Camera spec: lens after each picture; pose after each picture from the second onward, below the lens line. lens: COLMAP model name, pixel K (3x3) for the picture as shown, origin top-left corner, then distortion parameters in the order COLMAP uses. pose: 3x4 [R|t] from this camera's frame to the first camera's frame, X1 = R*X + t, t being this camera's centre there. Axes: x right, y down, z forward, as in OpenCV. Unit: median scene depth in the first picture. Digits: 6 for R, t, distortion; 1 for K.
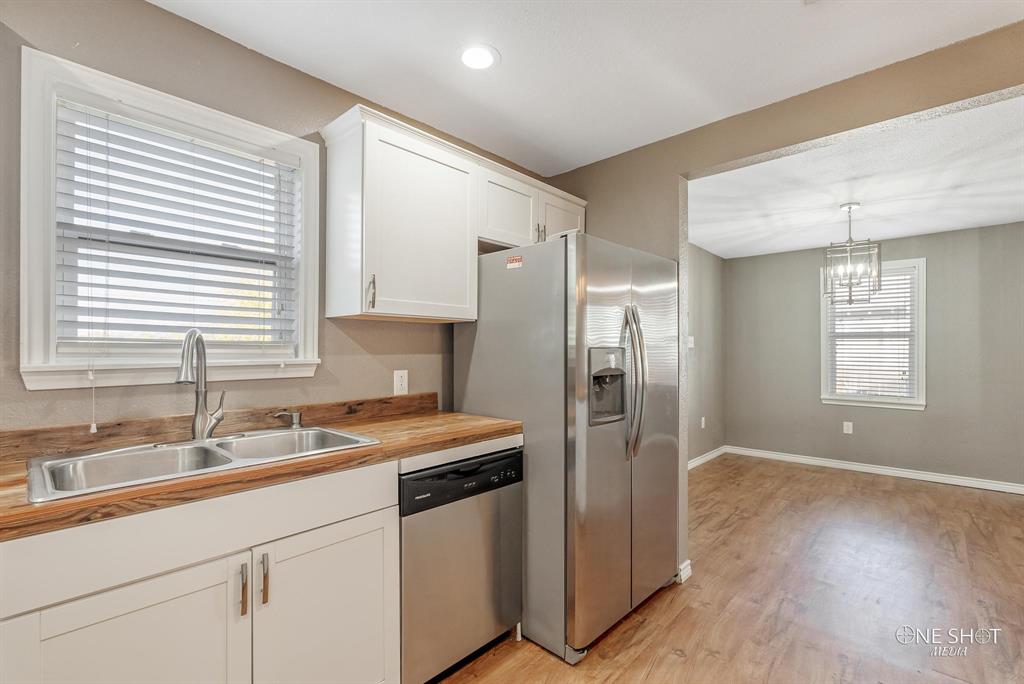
lens RADIAL K [[470.8, 0, 505.9], [0, 470.8, 343.9], [0, 0, 1]] dist [-0.001252, -0.000501]
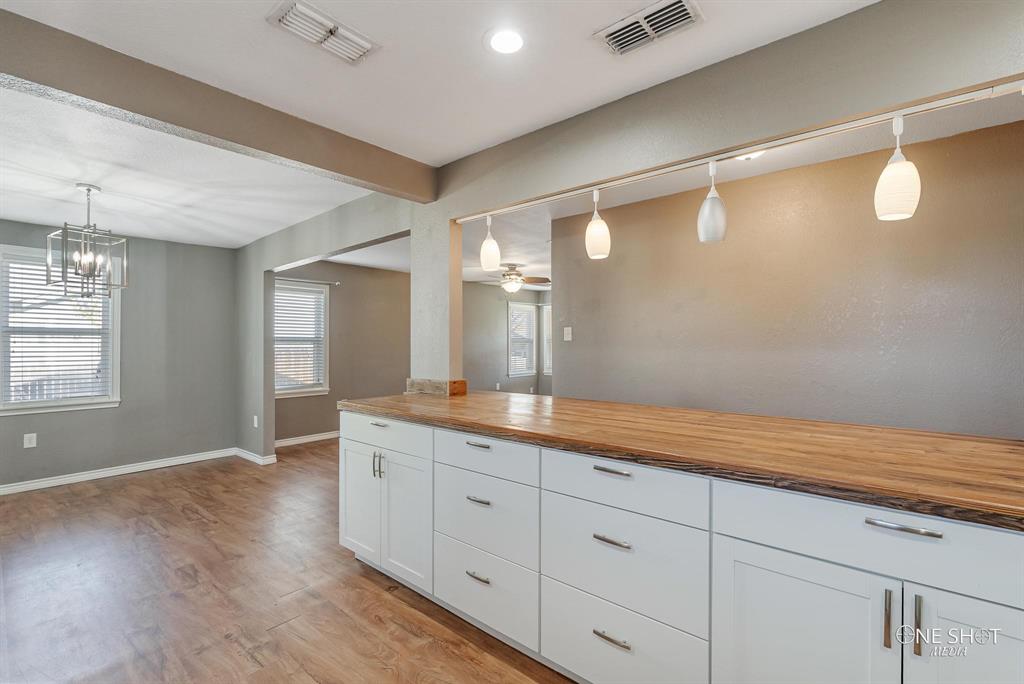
lens RADIAL K [[457.2, 0, 529.6], [0, 457.2, 335.8], [0, 0, 1]] dist [-0.009436, -0.000079]
pose [[-0.051669, 0.015212, 0.998548, -0.204319], [-0.001814, 0.999881, -0.015327, 0.001875], [-0.998663, -0.002603, -0.051635, 0.223196]]
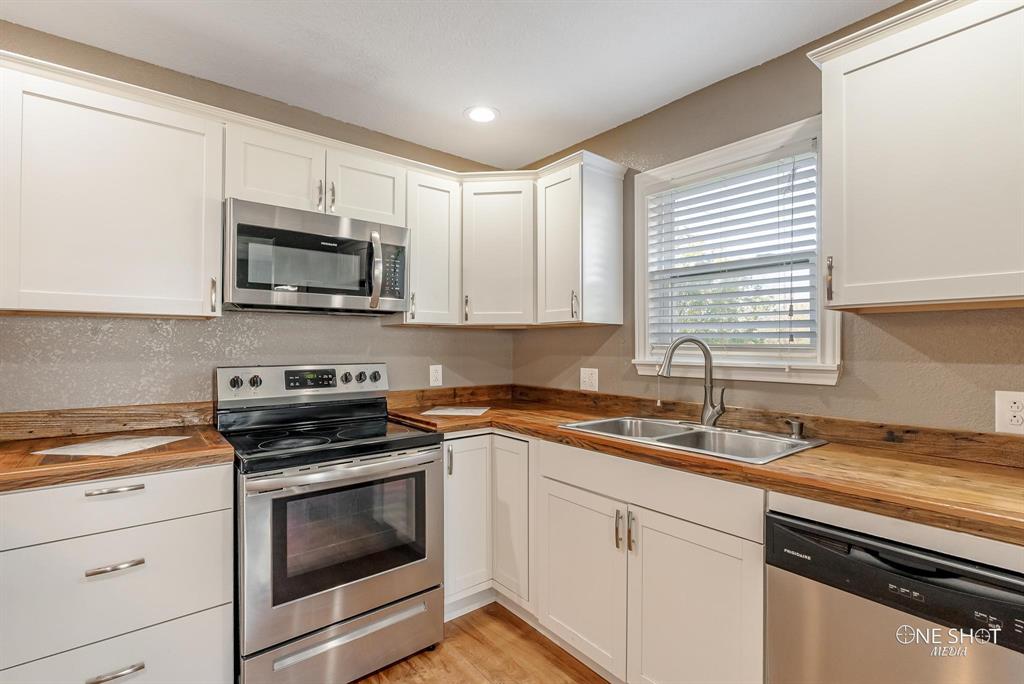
lens RADIAL K [[470.8, 0, 518.8], [0, 470.8, 341.8], [0, 0, 1]] dist [-0.001252, -0.000501]
pose [[-0.145775, -0.016580, -0.989179, 0.300483], [0.003037, 0.999847, -0.017206, 0.002539], [0.989313, -0.005513, -0.145703, 0.333135]]
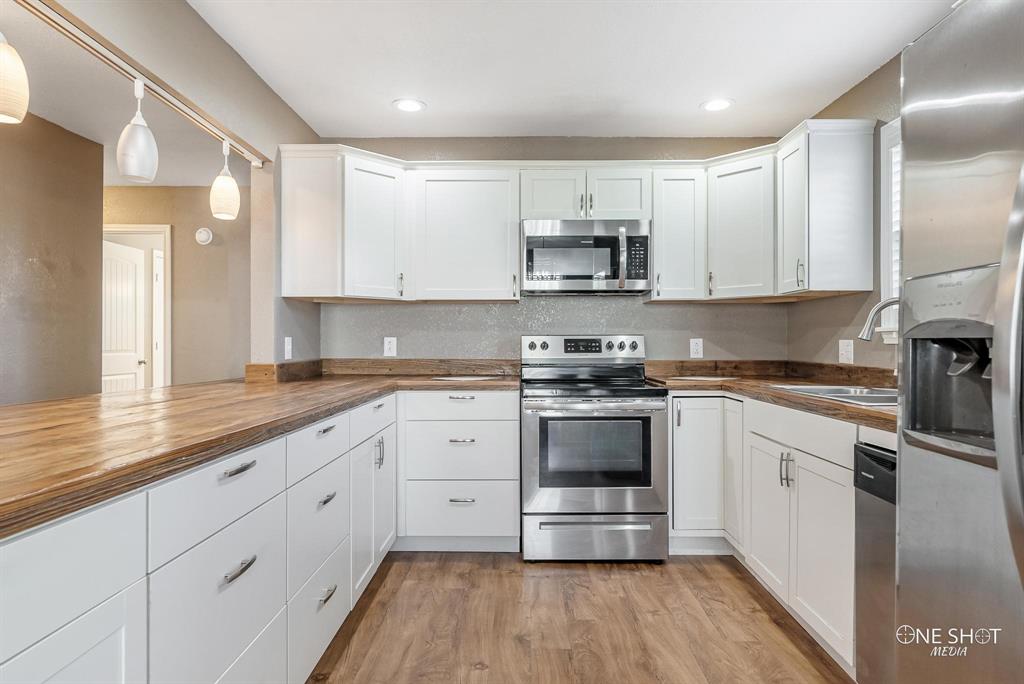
lens RADIAL K [[593.7, 0, 515.2], [0, 593.7, 341.1], [0, 0, 1]] dist [0.020285, 0.000534]
pose [[-0.744294, -0.008212, -0.667801, 0.507278], [-0.003412, 0.999958, -0.008493, 0.044545], [0.667843, -0.004043, -0.744291, 0.679298]]
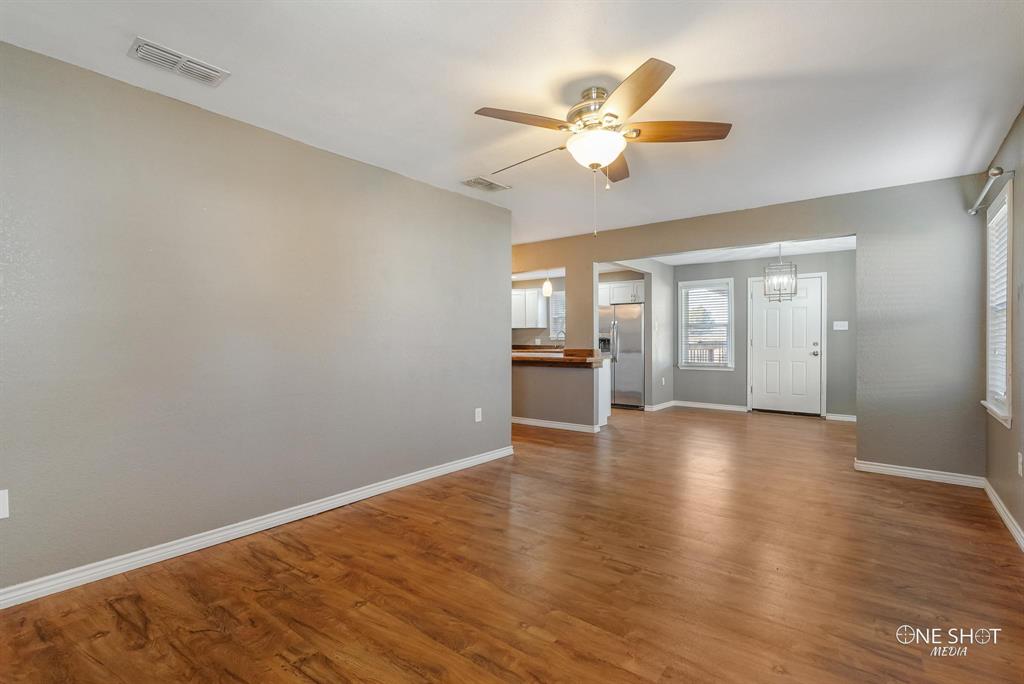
lens RADIAL K [[470.8, 0, 535.7], [0, 470.8, 342.1], [0, 0, 1]] dist [-0.001252, -0.000501]
pose [[0.098972, -0.000583, -0.995090, 2.485029], [0.009934, 0.999951, 0.000402, 0.052360], [0.995041, -0.009925, 0.098973, 0.024982]]
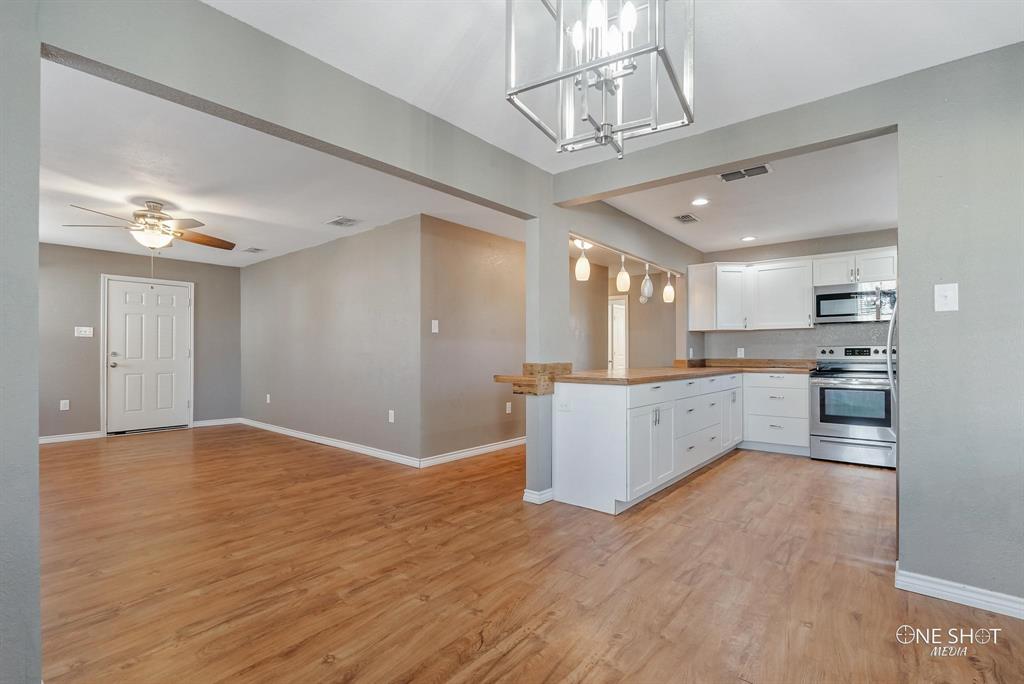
lens RADIAL K [[470.8, 0, 505.6], [0, 470.8, 351.8], [0, 0, 1]] dist [-0.001252, -0.000501]
pose [[-0.999182, -0.006224, -0.039969, 0.908135], [-0.005983, 0.999963, -0.006138, 0.059629], [0.040006, -0.005894, -0.999182, 1.459560]]
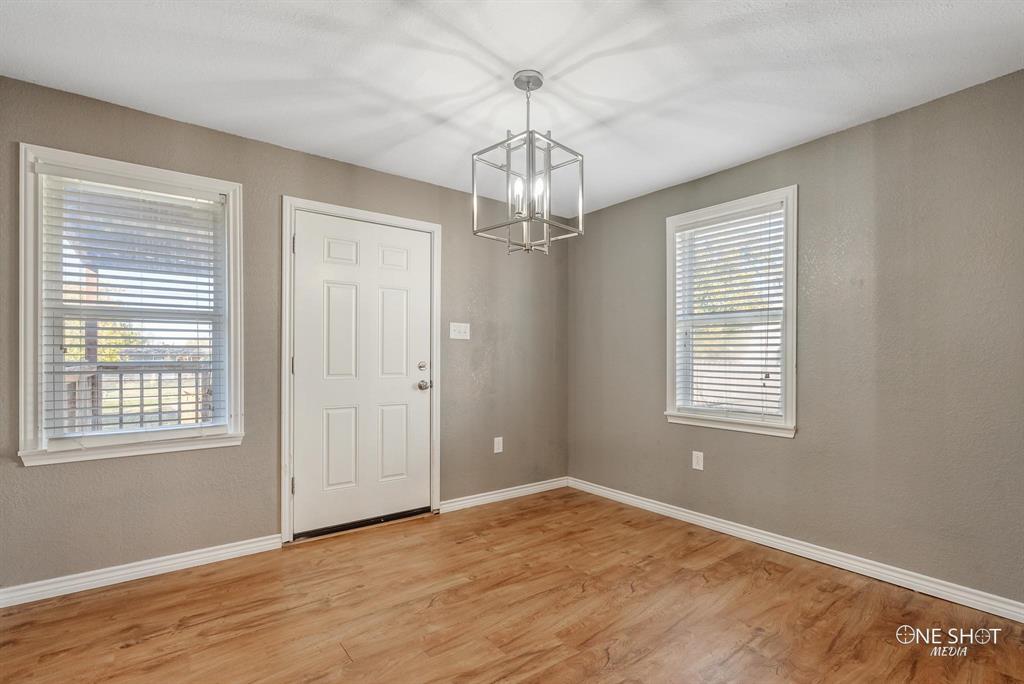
lens RADIAL K [[470.8, 0, 516.2], [0, 470.8, 352.5], [0, 0, 1]] dist [-0.001252, -0.000501]
pose [[0.983925, -0.002586, -0.178561, 0.920921], [0.002130, 0.999994, -0.002744, 0.047043], [0.178567, 0.002320, 0.983925, 0.485819]]
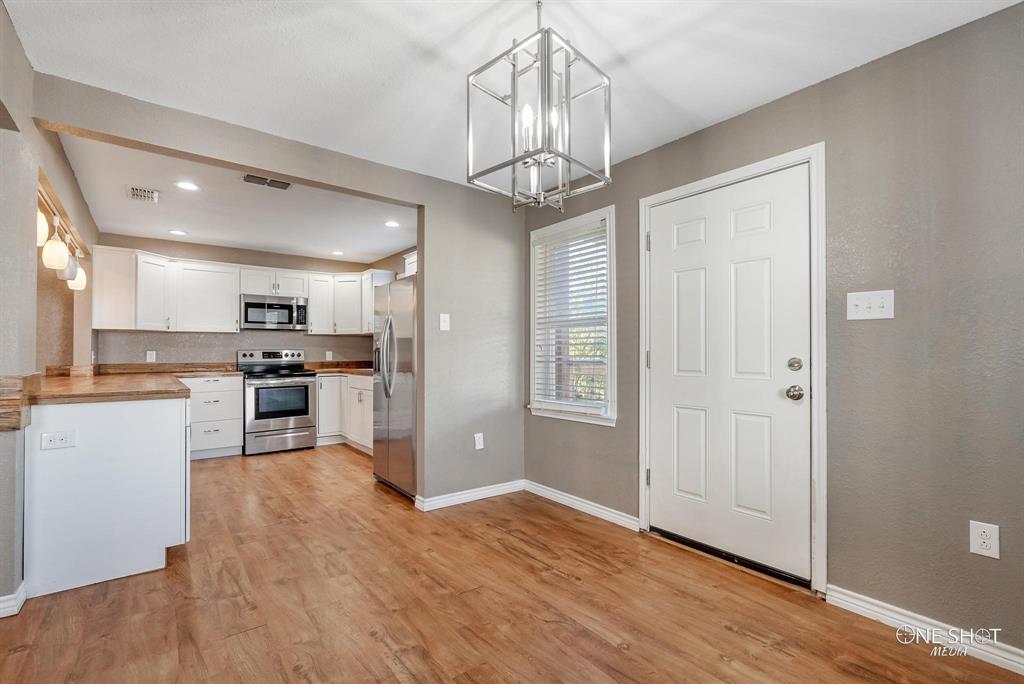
lens RADIAL K [[470.8, 0, 516.6], [0, 470.8, 346.0], [0, 0, 1]] dist [-0.001252, -0.000501]
pose [[-0.174943, -0.022492, -0.984322, 1.291285], [0.007944, 0.999674, -0.024255, 0.059326], [0.984547, -0.012063, -0.174707, 1.179668]]
